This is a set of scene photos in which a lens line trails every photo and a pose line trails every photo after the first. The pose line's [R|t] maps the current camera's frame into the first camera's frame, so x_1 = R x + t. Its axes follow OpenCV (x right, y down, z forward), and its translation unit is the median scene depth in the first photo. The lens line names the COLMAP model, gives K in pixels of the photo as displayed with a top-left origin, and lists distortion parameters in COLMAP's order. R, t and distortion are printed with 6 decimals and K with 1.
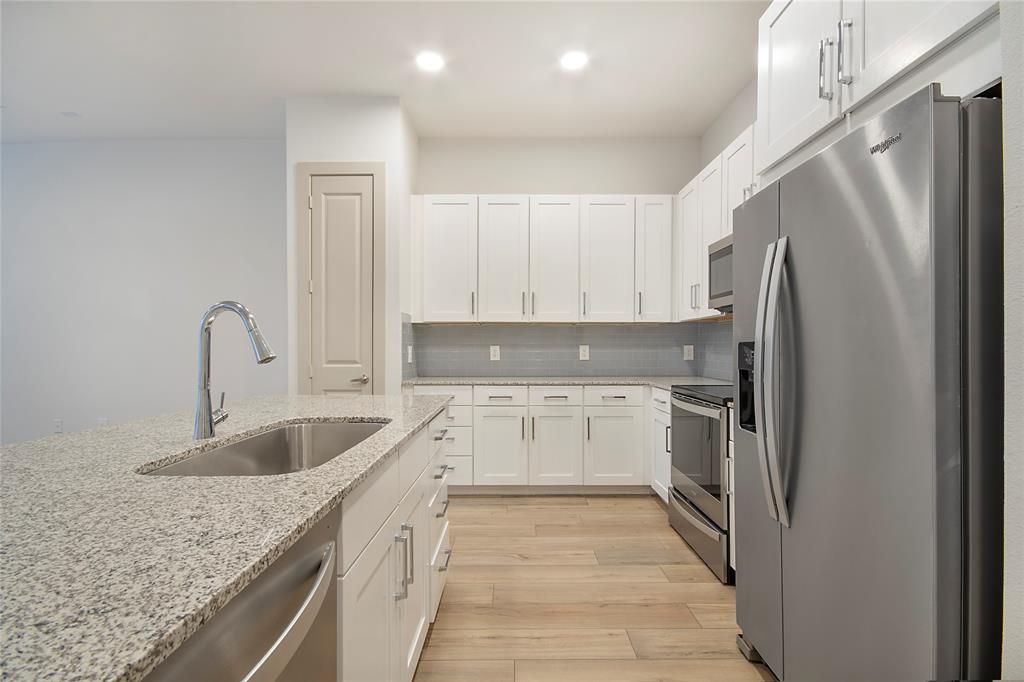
lens RADIAL K [[457.2, 0, 512.3], [0, 457.2, 345.8], [0, 0, 1]] dist [-0.001317, 0.000128]
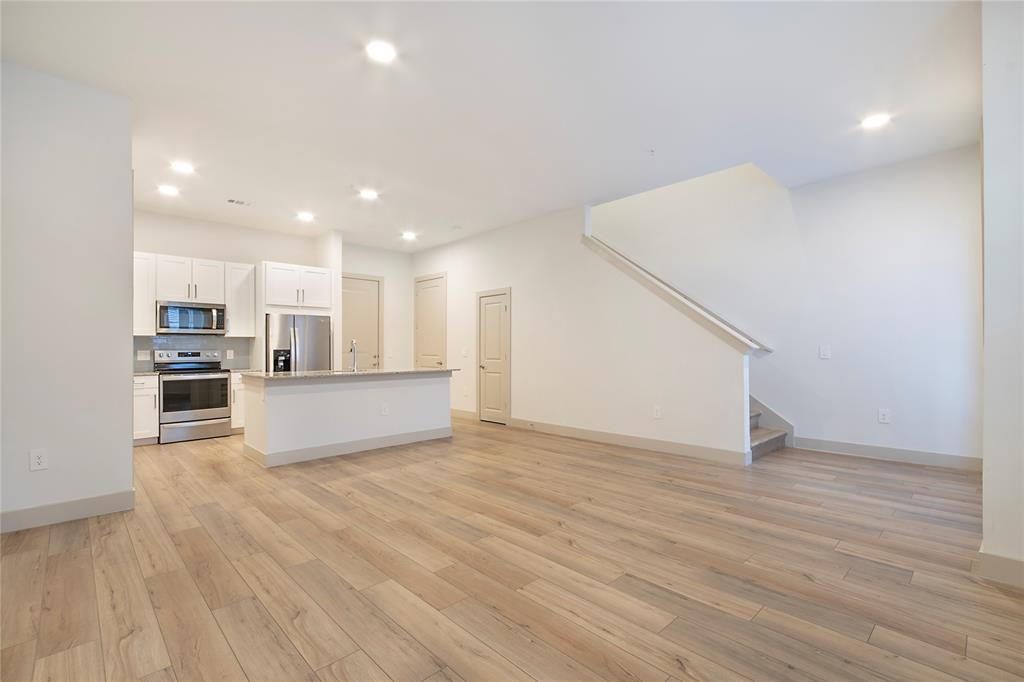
lens RADIAL K [[471.2, 0, 512.0], [0, 471.2, 341.0], [0, 0, 1]] dist [-0.000892, 0.027204]
pose [[-0.699985, 0.019959, 0.713879, -1.802778], [0.004558, 0.999714, -0.023480, 0.008657], [-0.714143, -0.013182, -0.699876, 1.149418]]
